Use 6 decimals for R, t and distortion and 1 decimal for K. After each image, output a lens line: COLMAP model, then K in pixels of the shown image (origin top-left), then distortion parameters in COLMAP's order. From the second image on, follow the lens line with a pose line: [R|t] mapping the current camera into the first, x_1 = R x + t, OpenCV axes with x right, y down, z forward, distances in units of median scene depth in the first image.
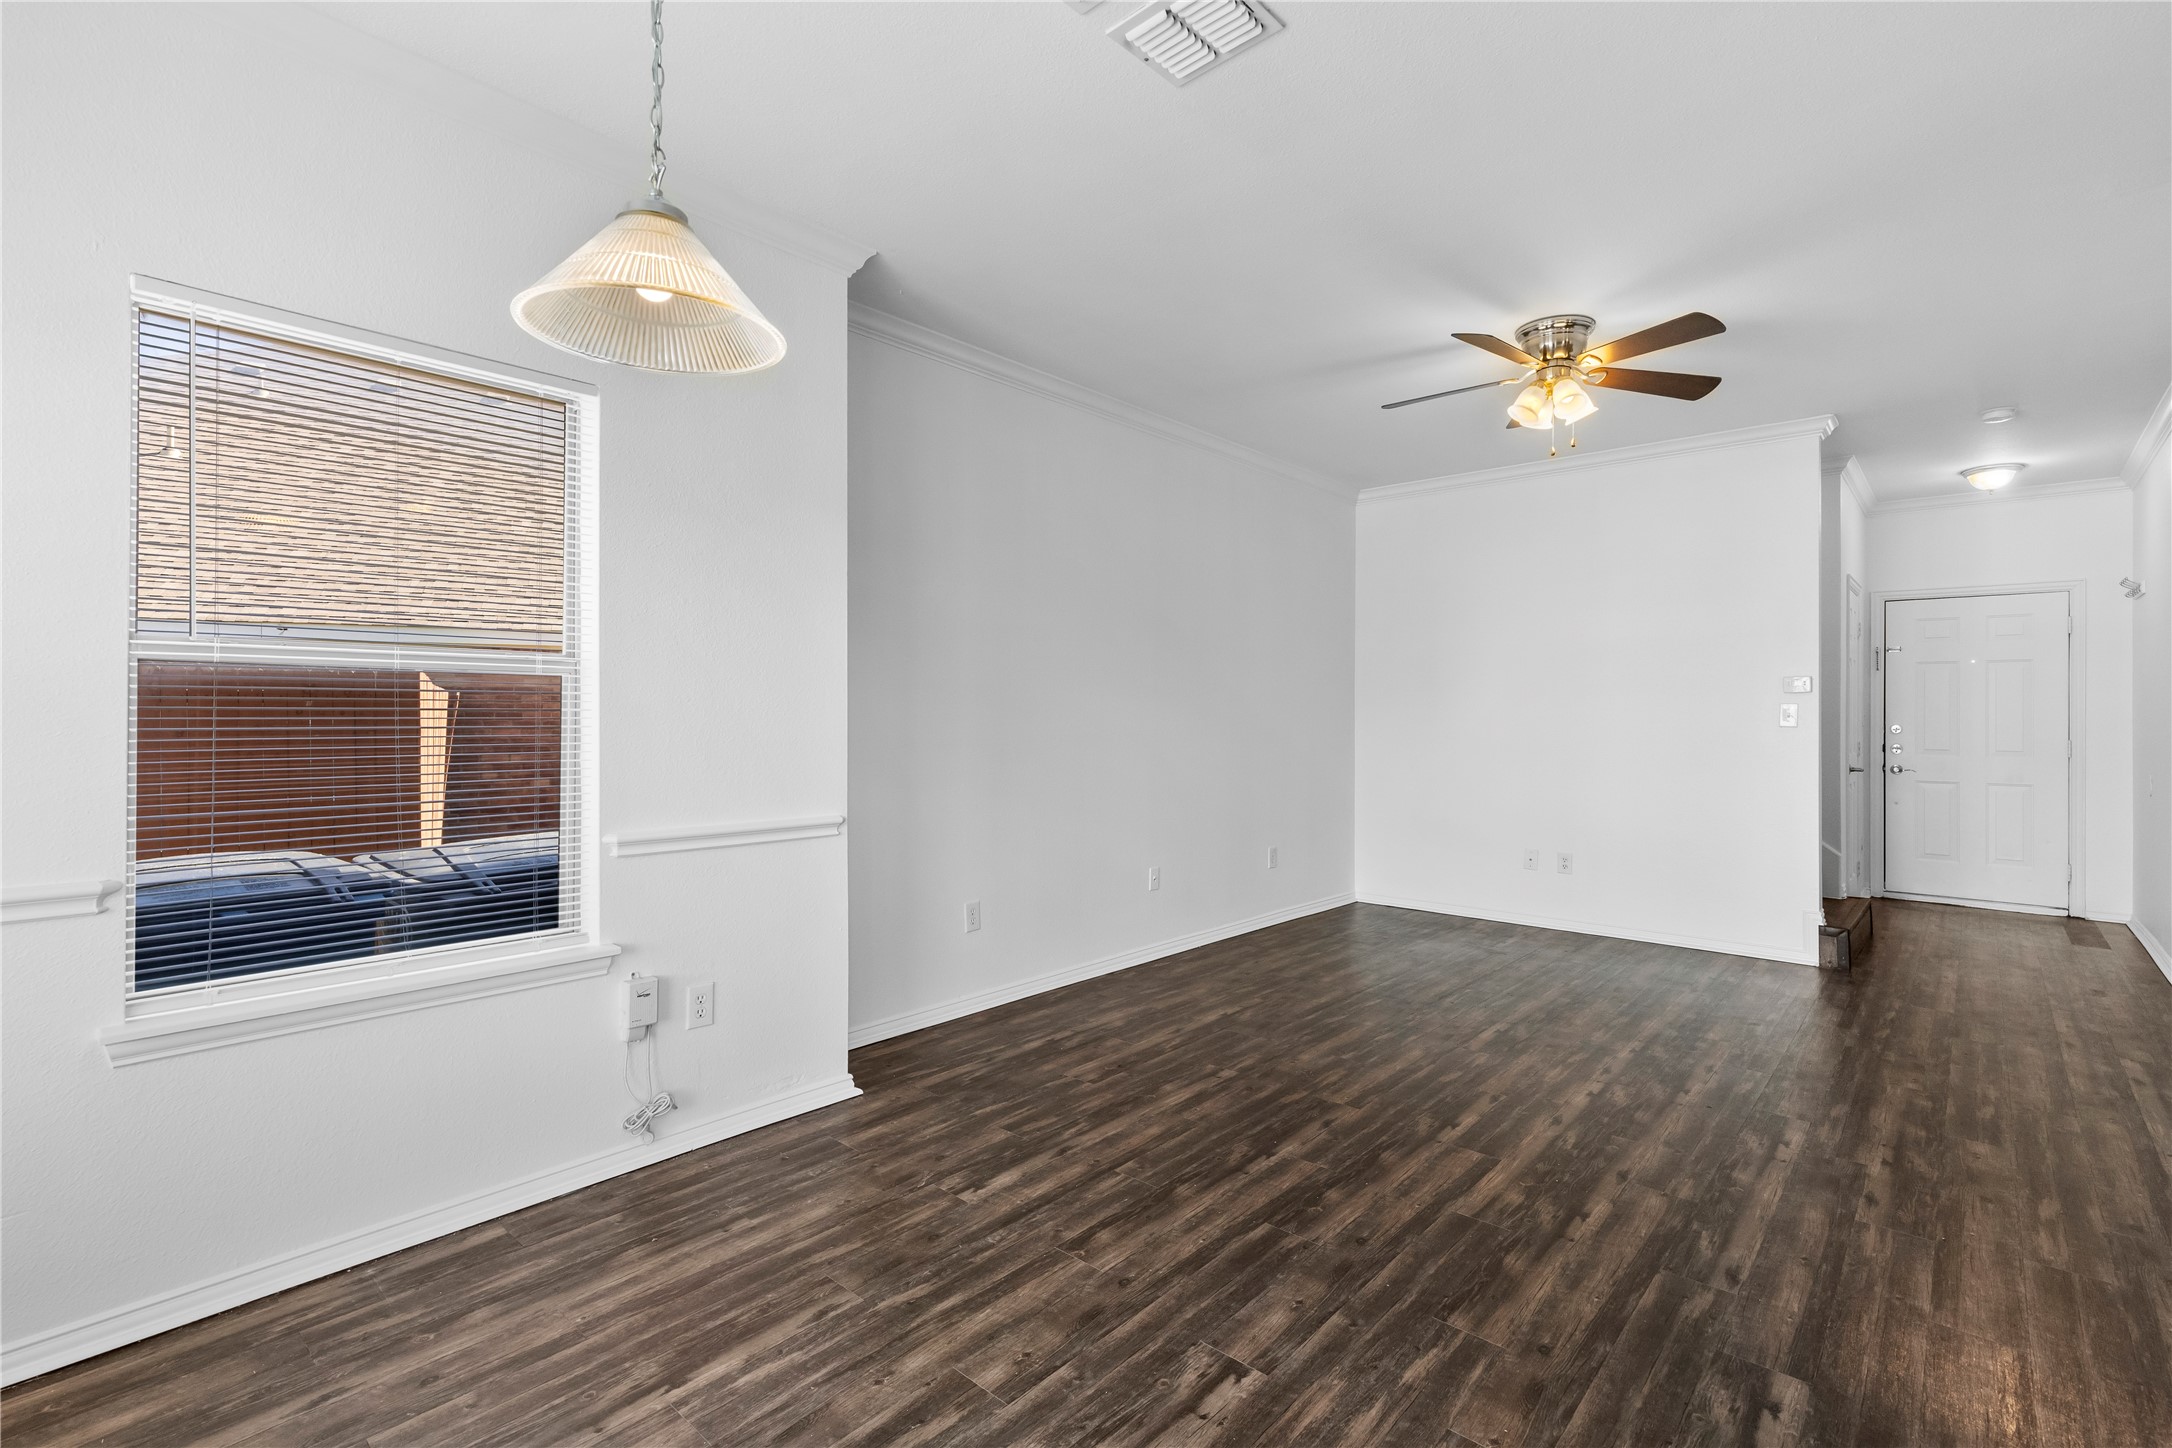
lens RADIAL K [[980.9, 0, 1099.1], [0, 980.9, 717.6], [0, 0, 1]] dist [0.012365, -0.002242]
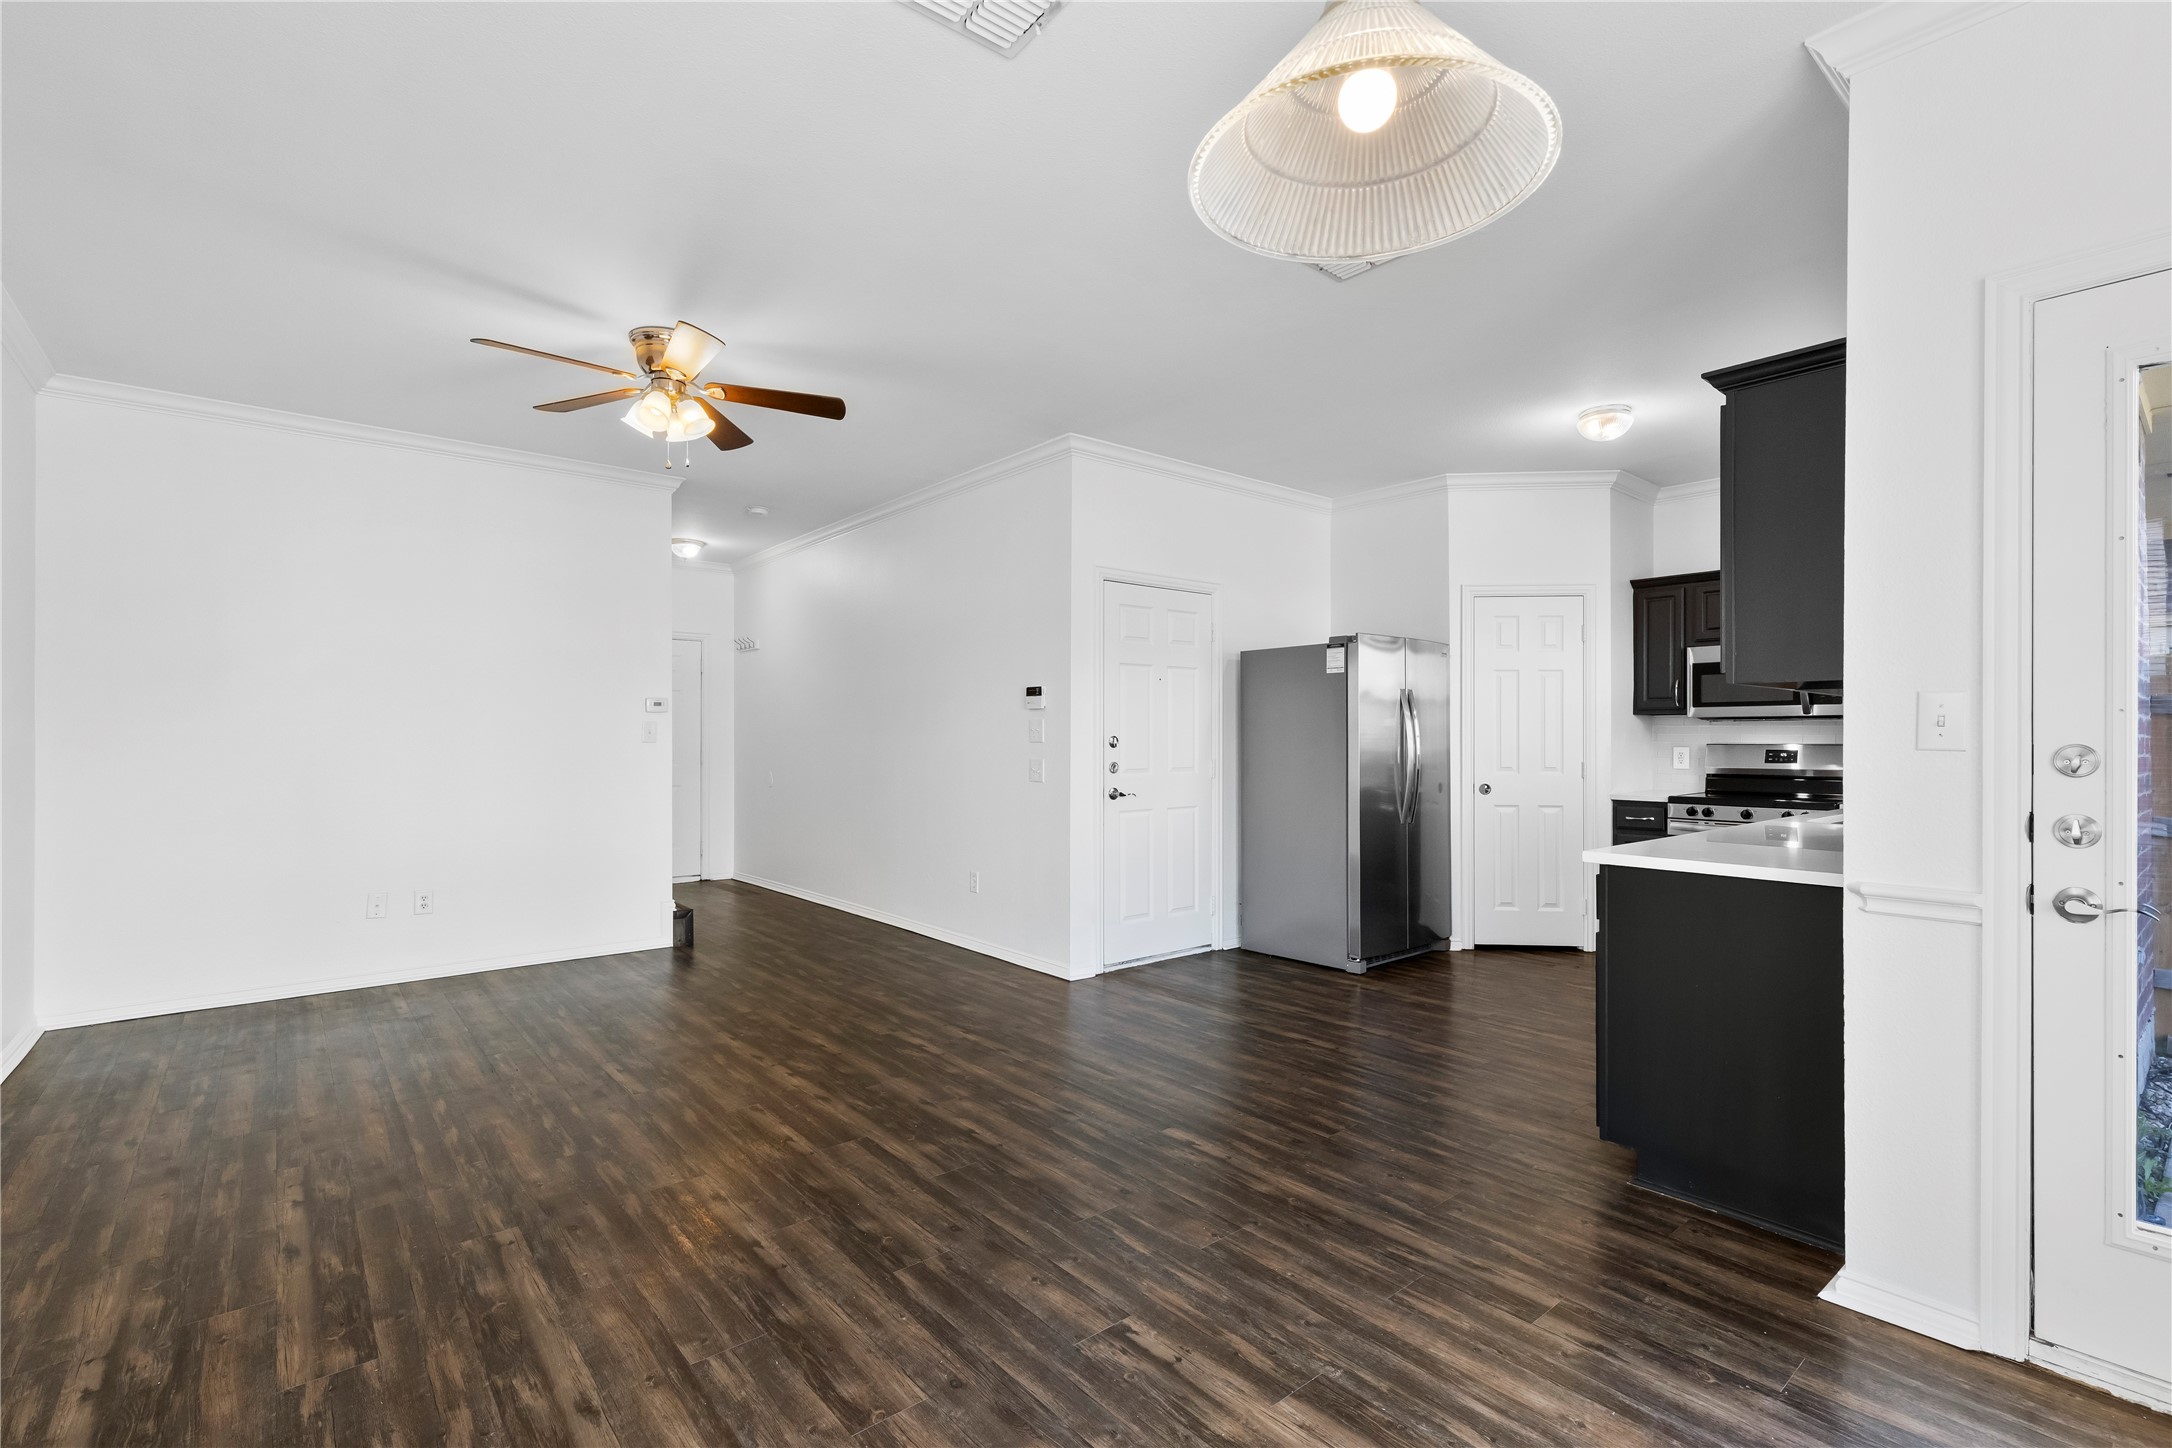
lens RADIAL K [[980.9, 0, 1106.7], [0, 980.9, 736.7], [0, 0, 1]] dist [0.012365, -0.002242]
pose [[0.140858, -0.003149, 0.990025, -0.621336], [0.003318, 0.999991, 0.002708, 0.003665], [-0.990024, 0.002903, 0.140867, 0.572813]]
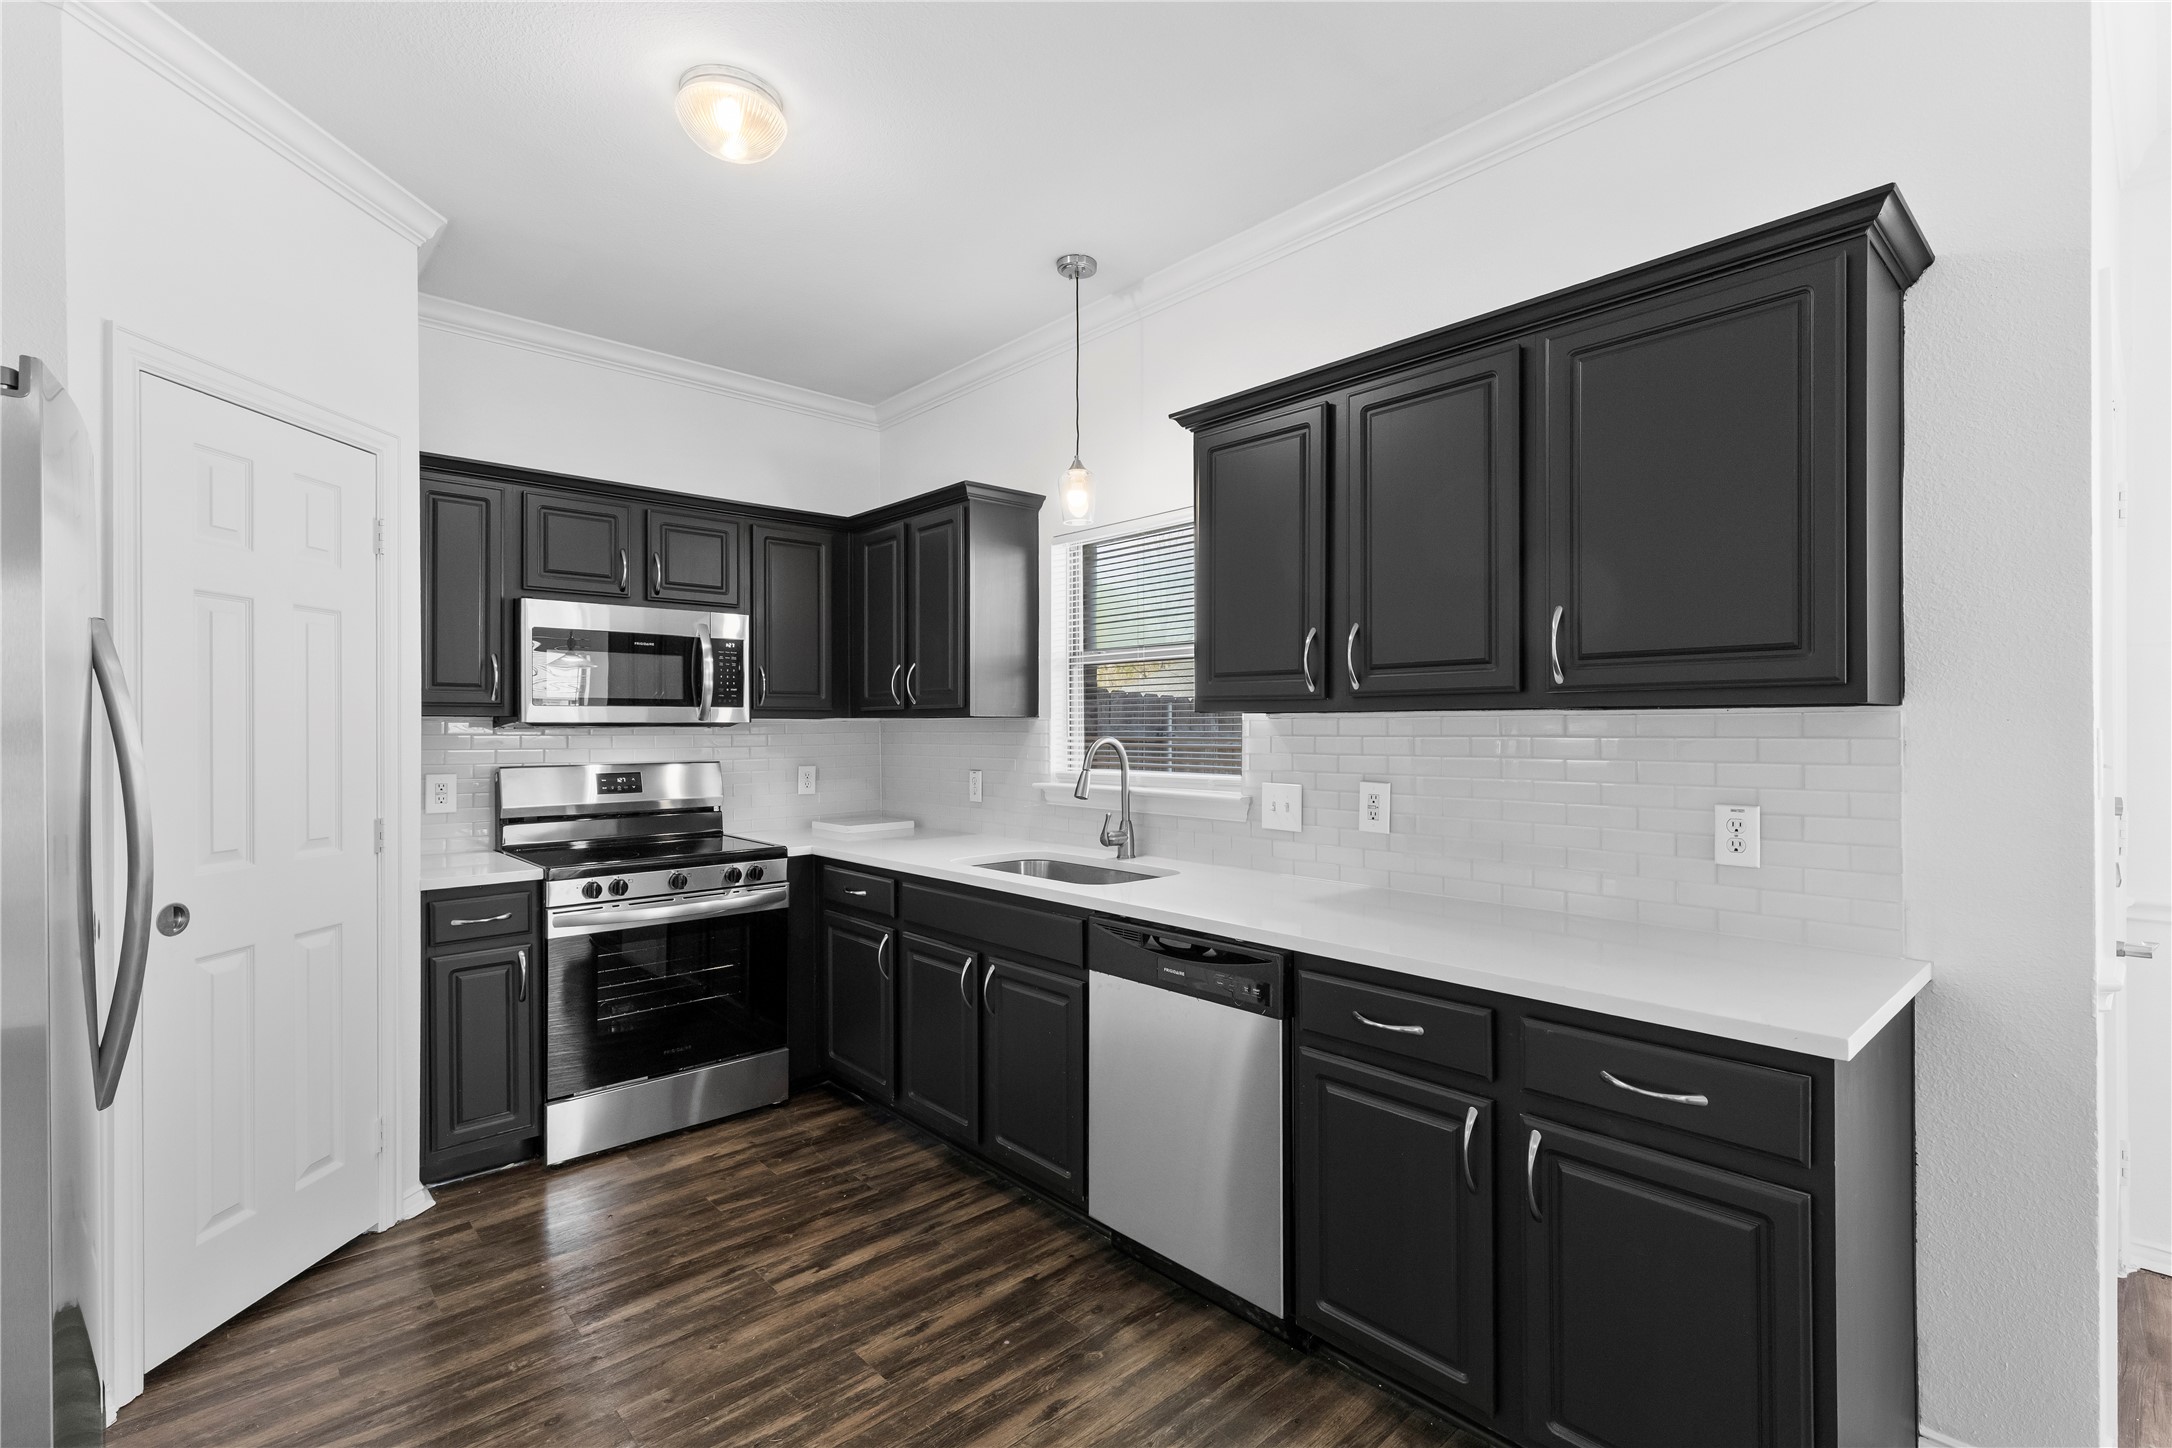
lens RADIAL K [[980.9, 0, 1111.4], [0, 980.9, 725.8], [0, 0, 1]] dist [0.012365, -0.002242]
pose [[-0.995899, -0.002417, 0.090444, 0.729743], [-0.002248, 0.999996, 0.001972, -0.026401], [-0.090448, 0.001761, -0.995900, 0.747059]]
